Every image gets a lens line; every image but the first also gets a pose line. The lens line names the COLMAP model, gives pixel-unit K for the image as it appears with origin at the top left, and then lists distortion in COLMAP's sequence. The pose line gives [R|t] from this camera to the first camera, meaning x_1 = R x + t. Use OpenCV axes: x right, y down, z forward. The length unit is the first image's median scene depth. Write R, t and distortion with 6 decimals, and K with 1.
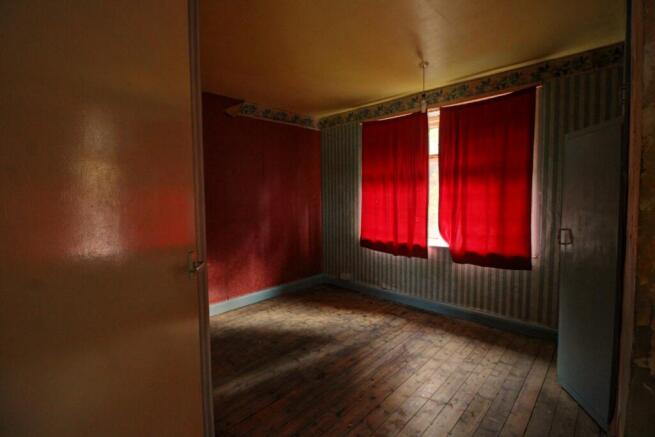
lens RADIAL K [[307.4, 0, 326.1], [0, 307.4, 217.4], [0, 0, 1]] dist [-0.006960, -0.002730]
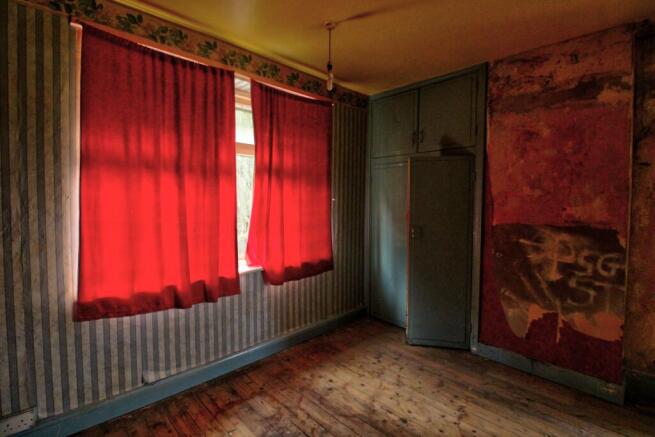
lens RADIAL K [[307.4, 0, 326.2], [0, 307.4, 216.2], [0, 0, 1]] dist [-0.006960, -0.002730]
pose [[0.030736, -0.040125, 0.998722, -0.355760], [0.062951, 0.997288, 0.038130, -0.052604], [-0.997543, 0.061699, 0.033179, 0.819617]]
